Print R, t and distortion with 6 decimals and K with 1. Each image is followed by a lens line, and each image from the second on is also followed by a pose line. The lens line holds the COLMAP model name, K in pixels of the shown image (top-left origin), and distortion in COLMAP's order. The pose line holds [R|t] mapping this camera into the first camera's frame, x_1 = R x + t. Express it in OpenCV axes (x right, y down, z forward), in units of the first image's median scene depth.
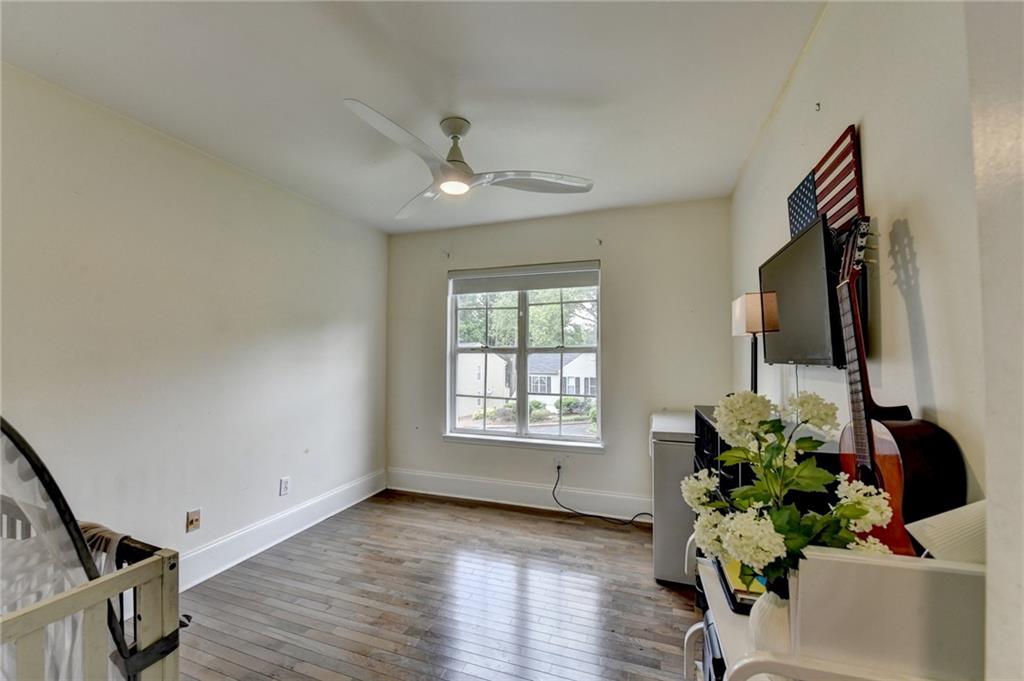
lens RADIAL K [[410.7, 0, 495.3], [0, 410.7, 343.6], [0, 0, 1]] dist [-0.016848, -0.000763]
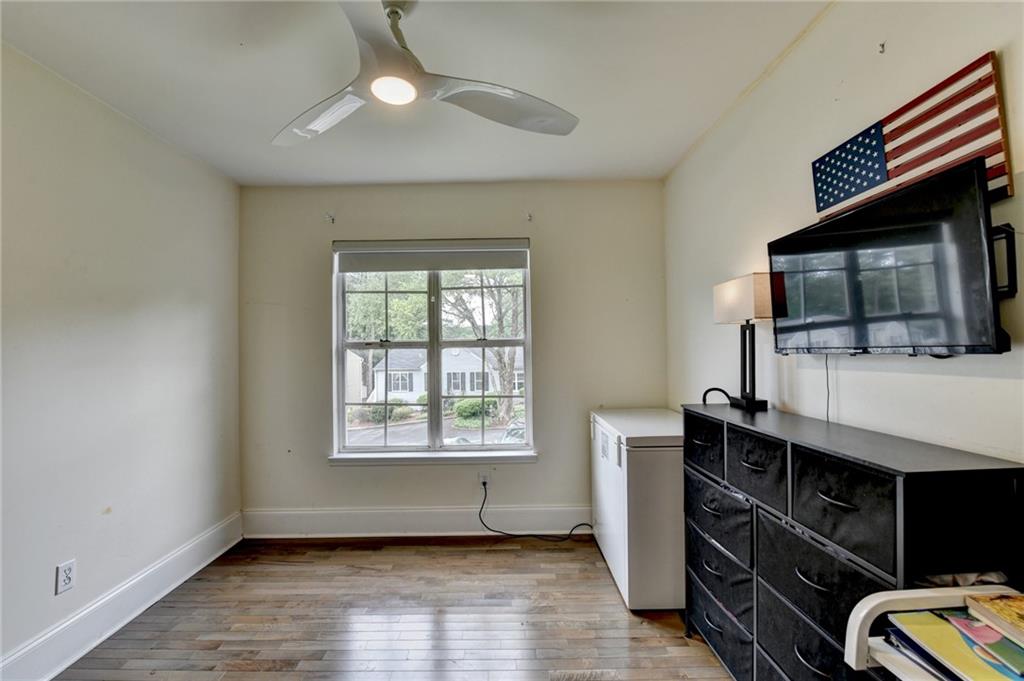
lens RADIAL K [[410.7, 0, 495.3], [0, 410.7, 343.6], [0, 0, 1]] dist [-0.016848, -0.000763]
pose [[0.938197, -0.012575, 0.345873, -0.112960], [0.008582, 0.999878, 0.013075, 0.005826], [-0.345995, -0.009299, 0.938190, 0.216625]]
